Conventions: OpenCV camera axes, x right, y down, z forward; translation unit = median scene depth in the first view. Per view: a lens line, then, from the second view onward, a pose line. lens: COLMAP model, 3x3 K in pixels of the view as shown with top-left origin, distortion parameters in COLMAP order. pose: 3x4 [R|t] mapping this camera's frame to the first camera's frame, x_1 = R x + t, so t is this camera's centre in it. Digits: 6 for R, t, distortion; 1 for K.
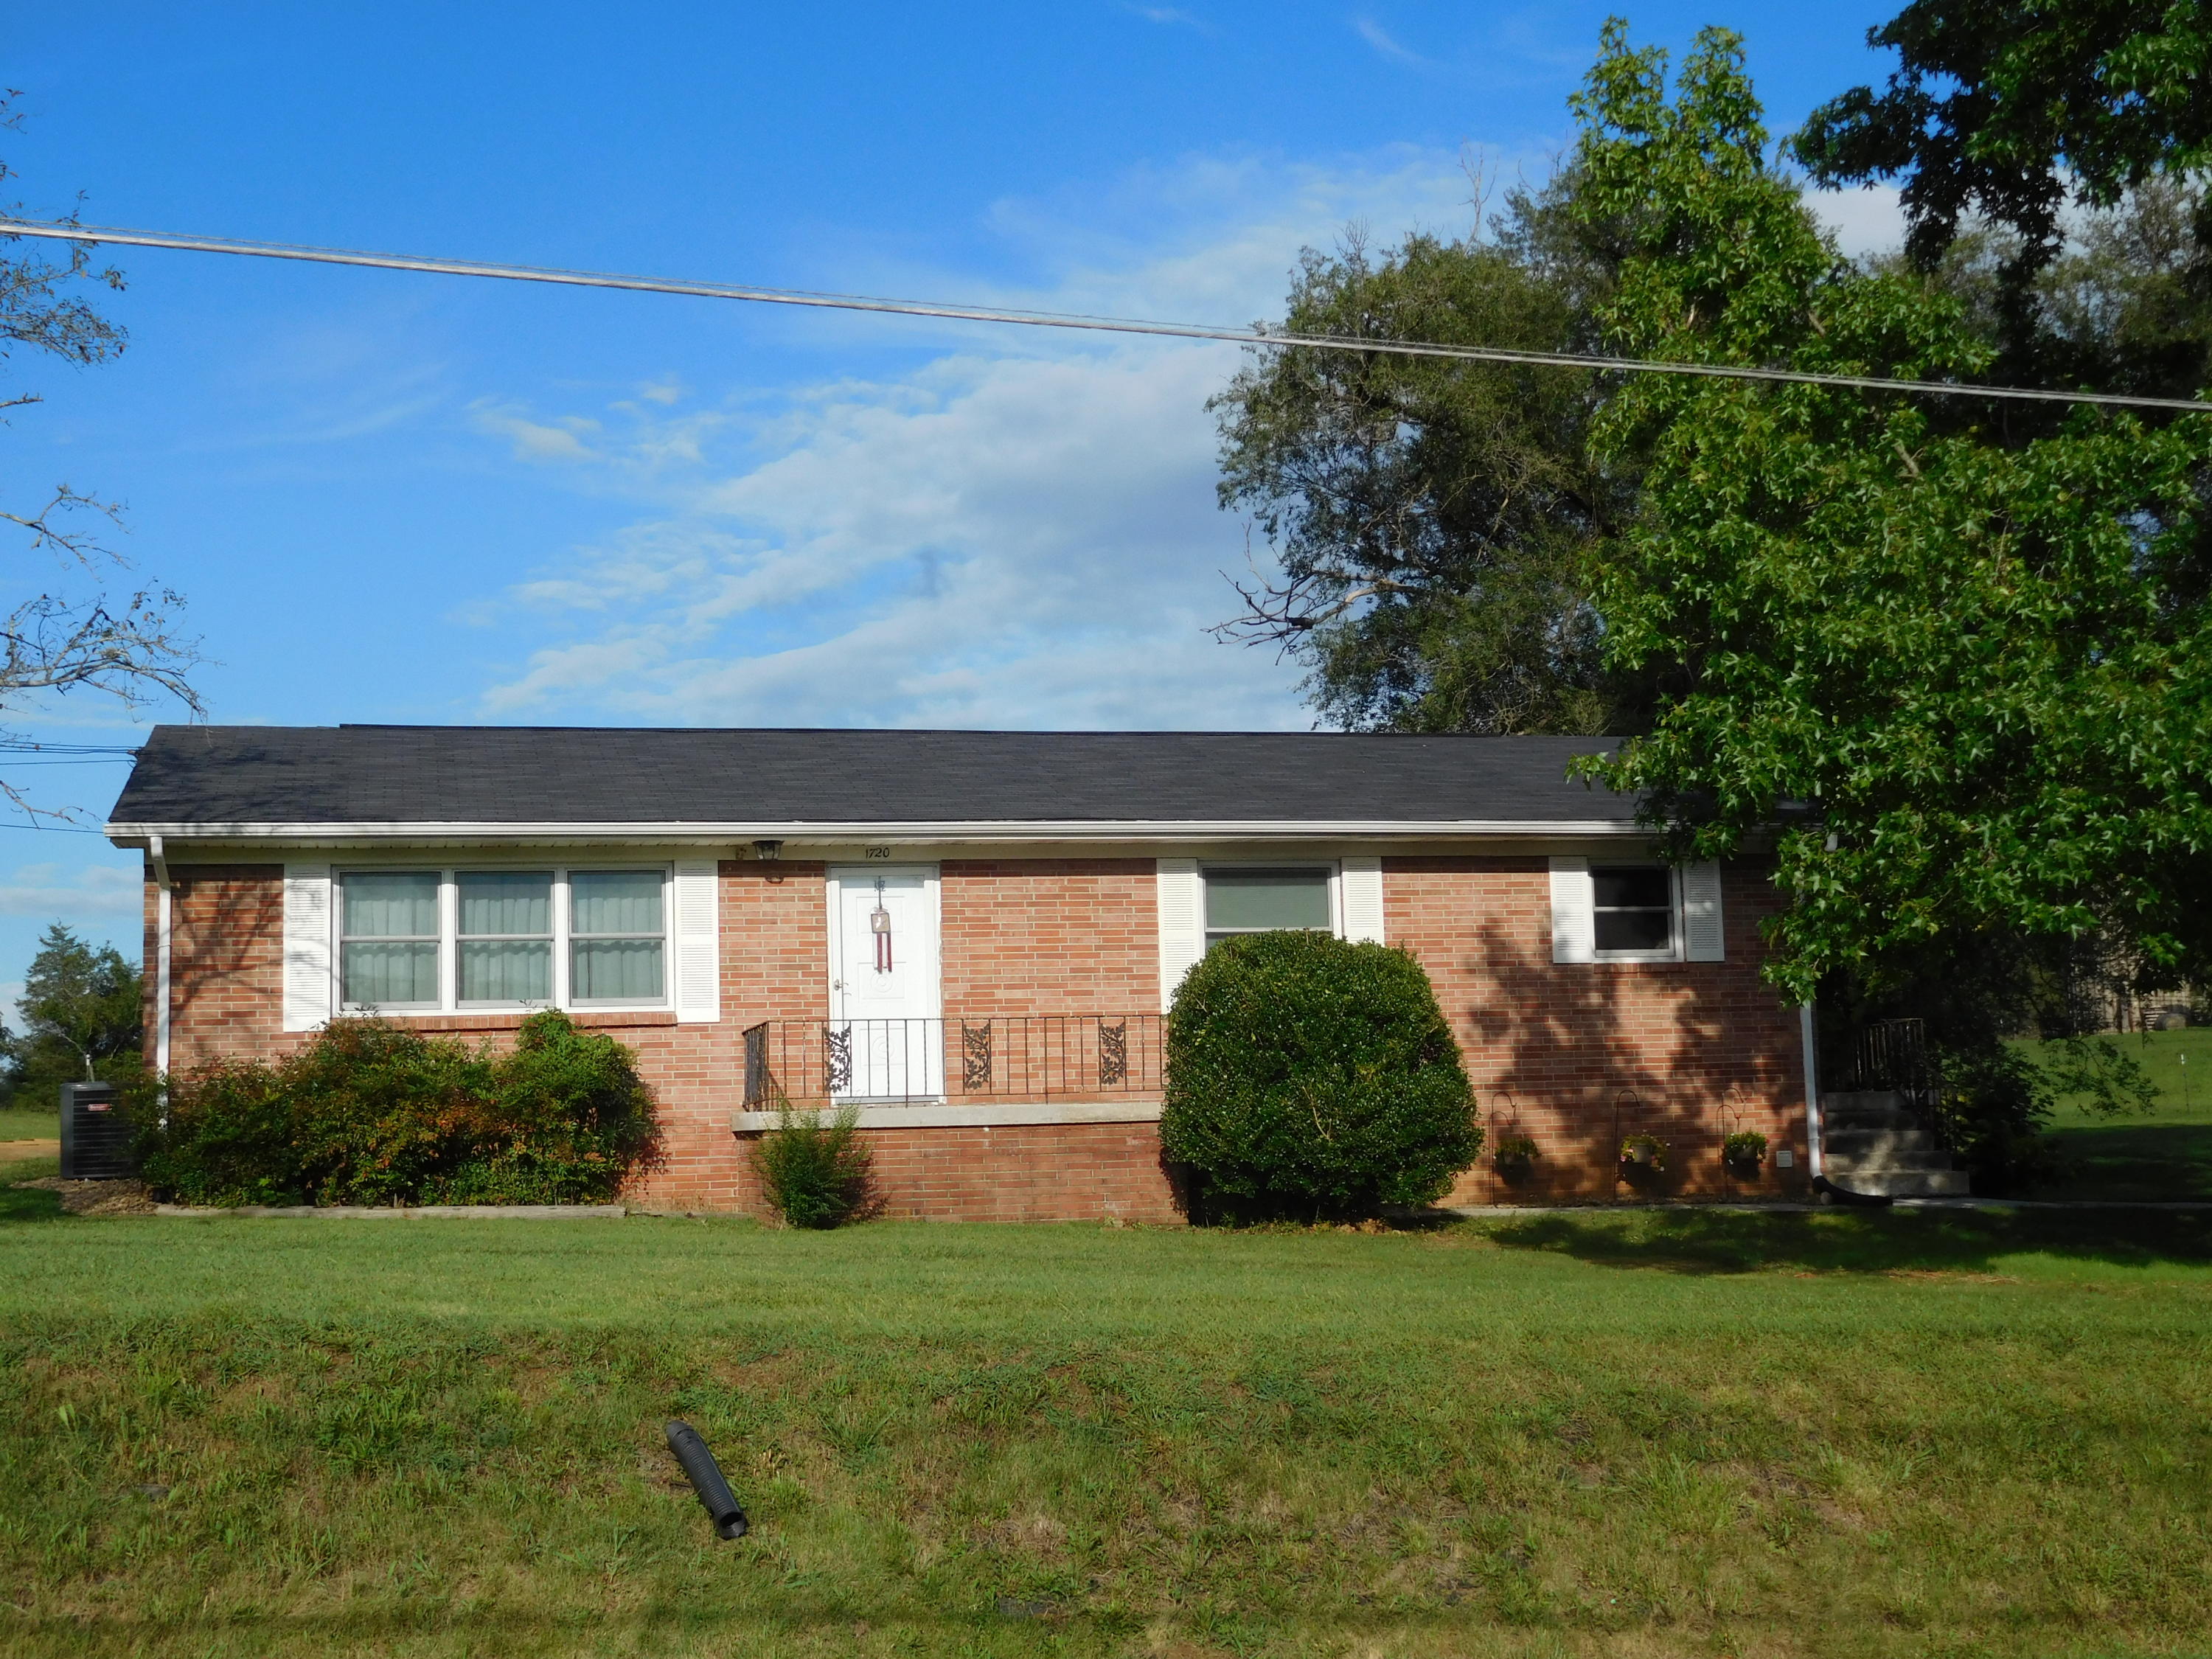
lens RADIAL K [[3101.8, 0, 1110.3], [0, 3101.8, 838.8], [0, 0, 1]] dist [0.006209, 0.044093]
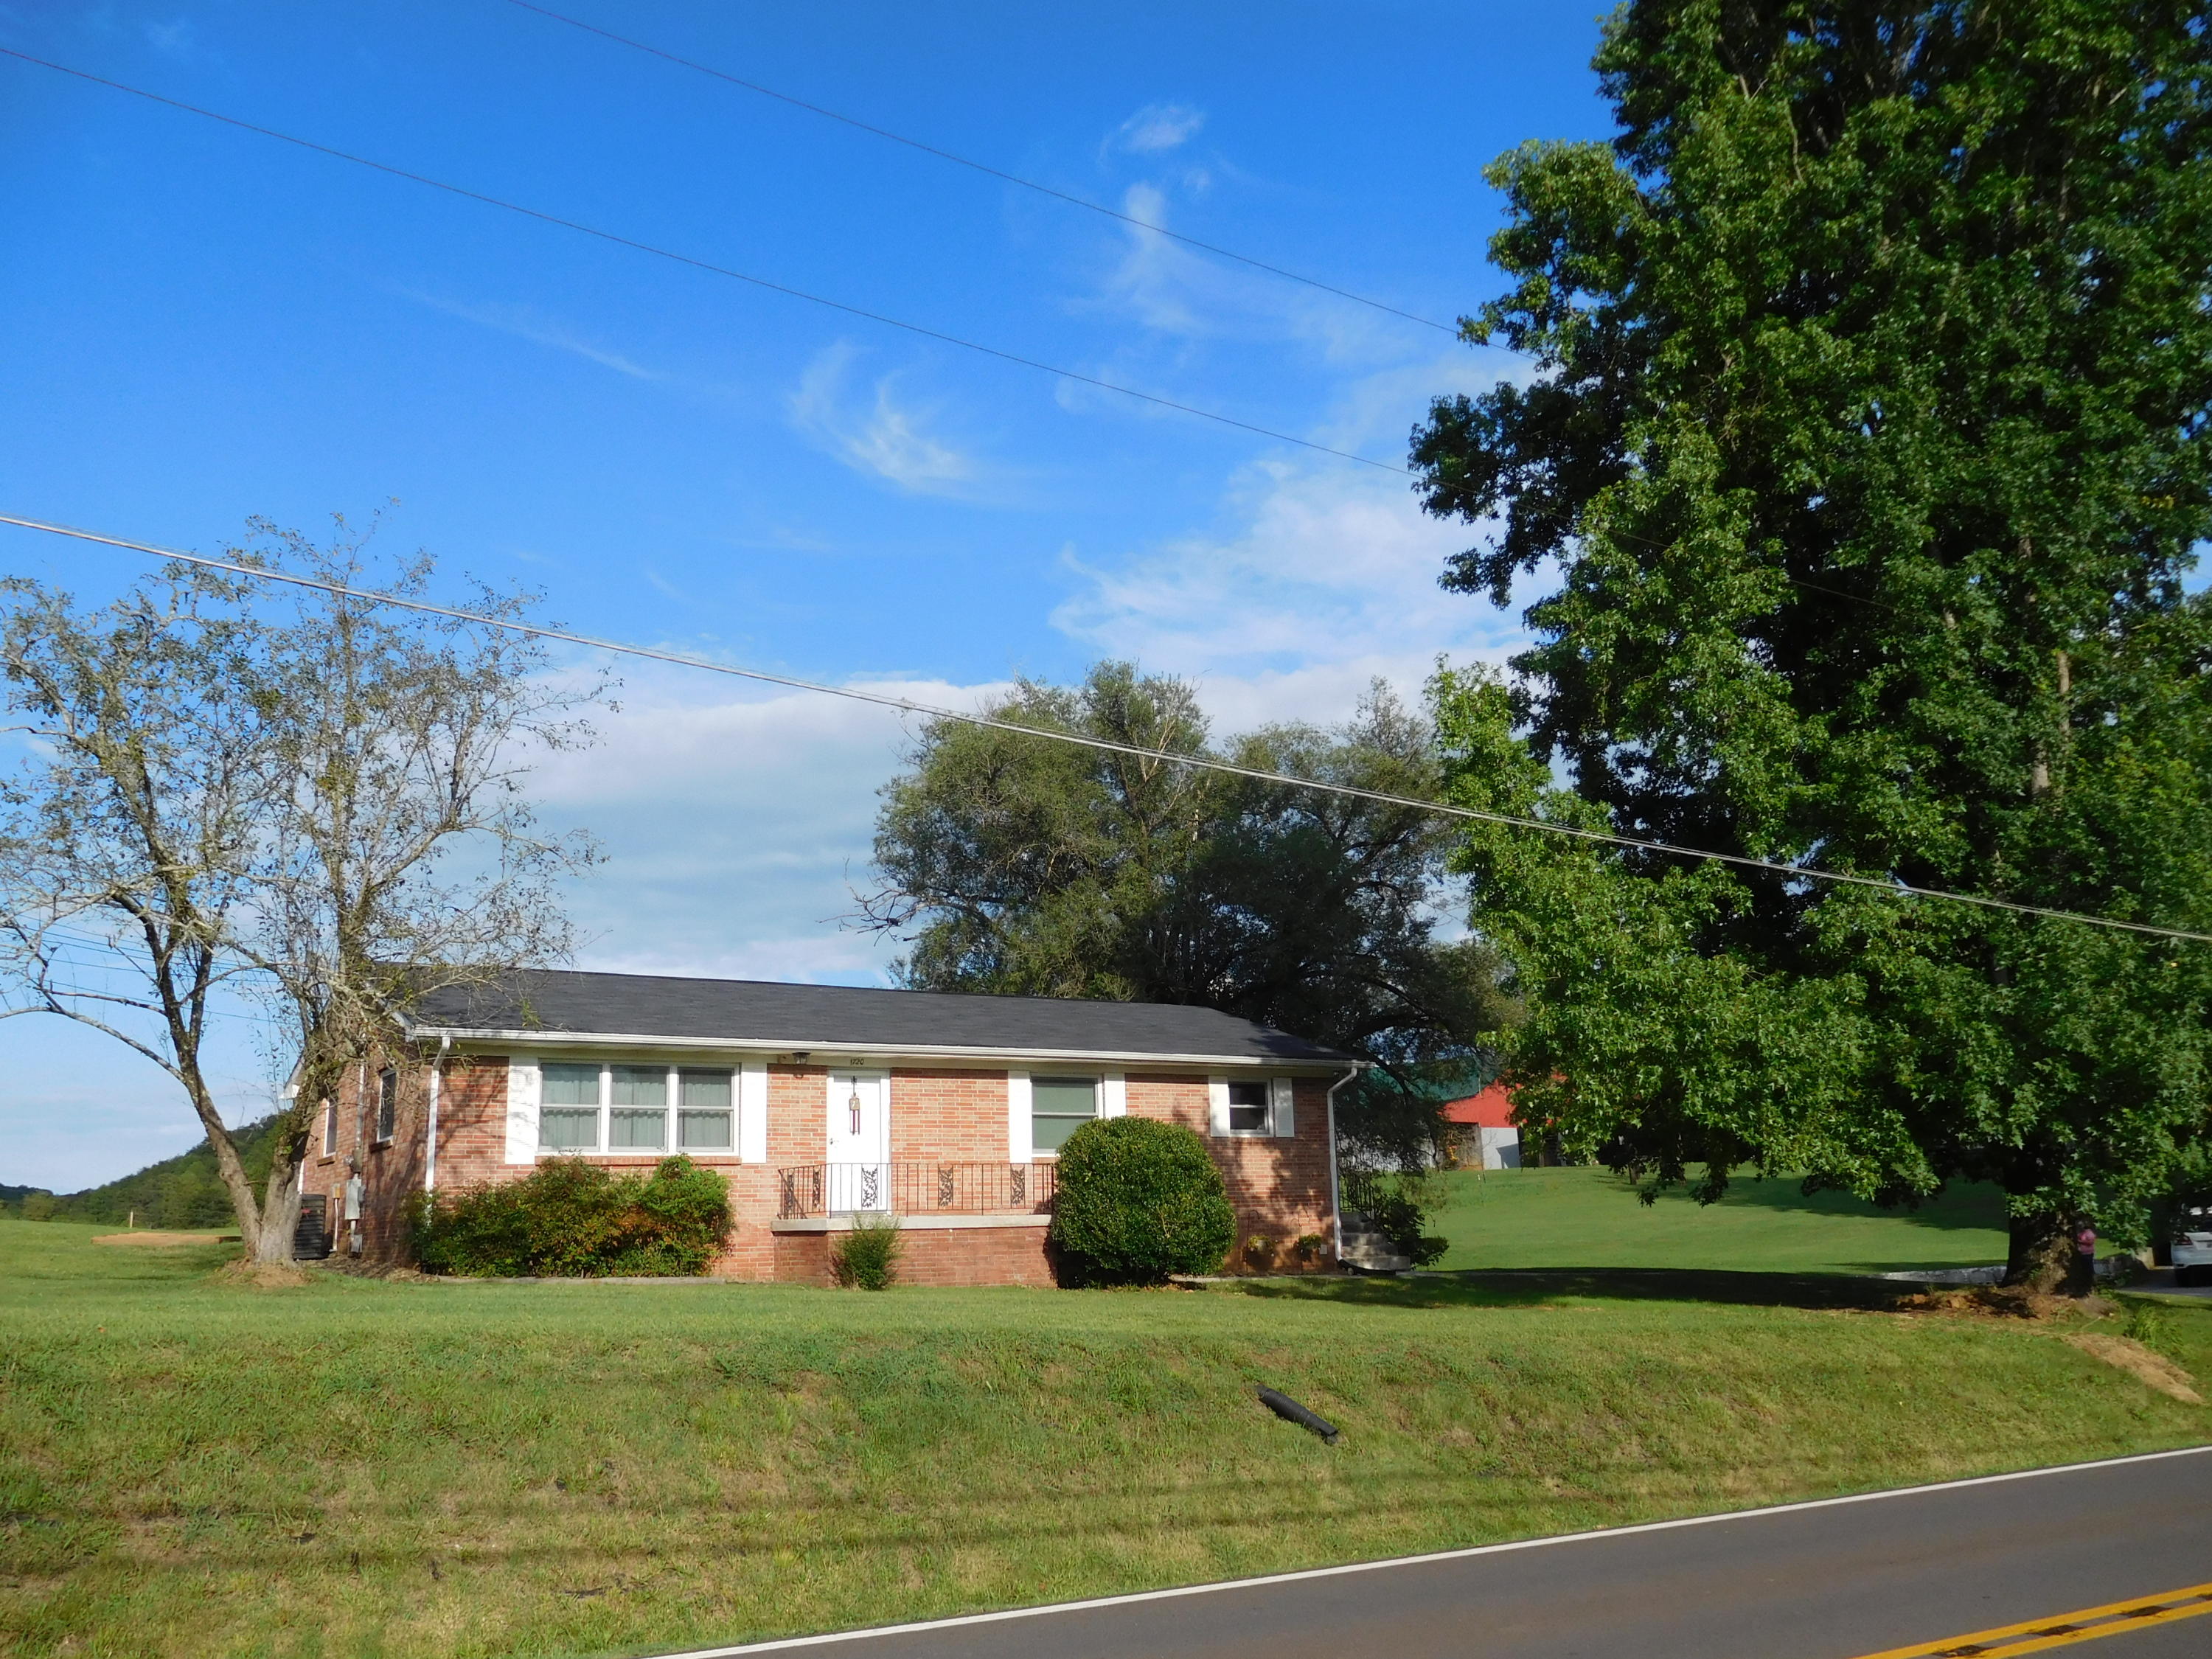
lens RADIAL K [[1938.8, 0, 1170.0], [0, 1938.8, 784.5], [0, 0, 1]] dist [-0.065606, 0.055237]
pose [[0.935045, 0.081734, 0.344980, -0.291084], [-0.033655, 0.989131, -0.143130, 0.000247], [-0.352929, 0.122223, 0.927633, -0.040015]]
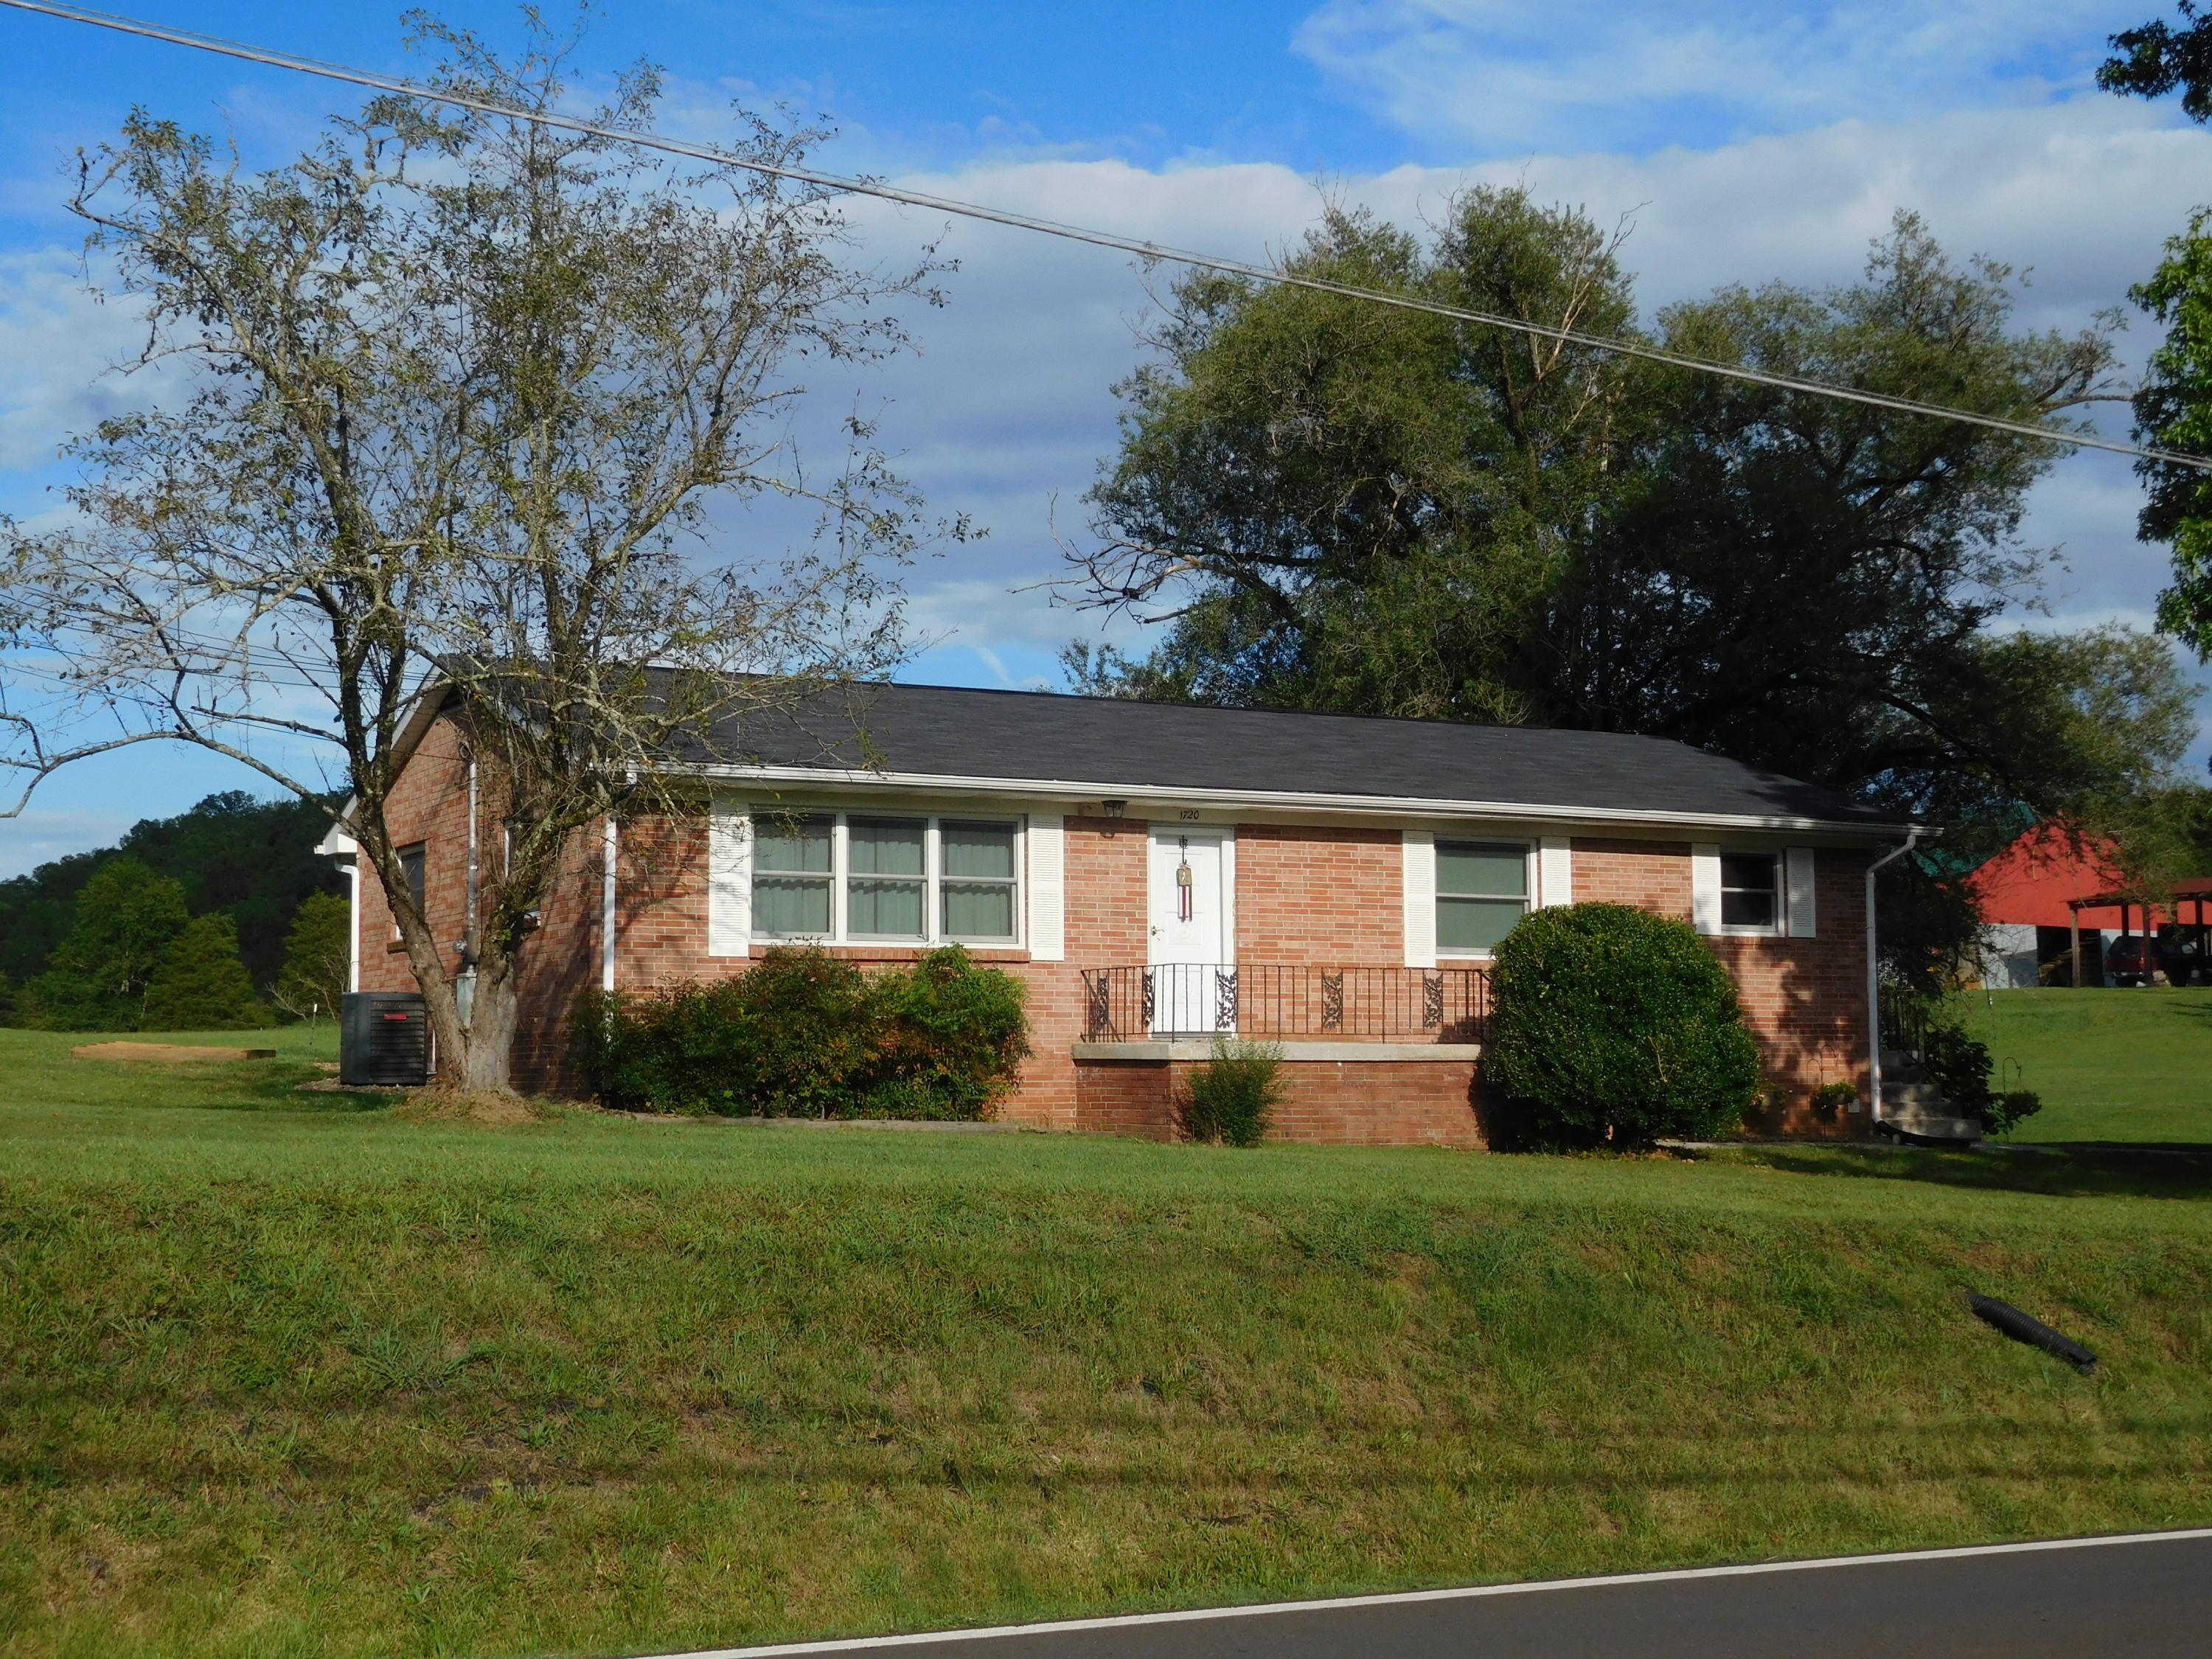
lens RADIAL K [[3101.8, 0, 1110.3], [0, 3101.8, 838.8], [0, 0, 1]] dist [0.006209, 0.044093]
pose [[0.964146, 0.046622, 0.261244, -0.400022], [-0.052321, 0.998519, 0.014900, -0.002057], [-0.260162, -0.028034, 0.965158, -0.078347]]
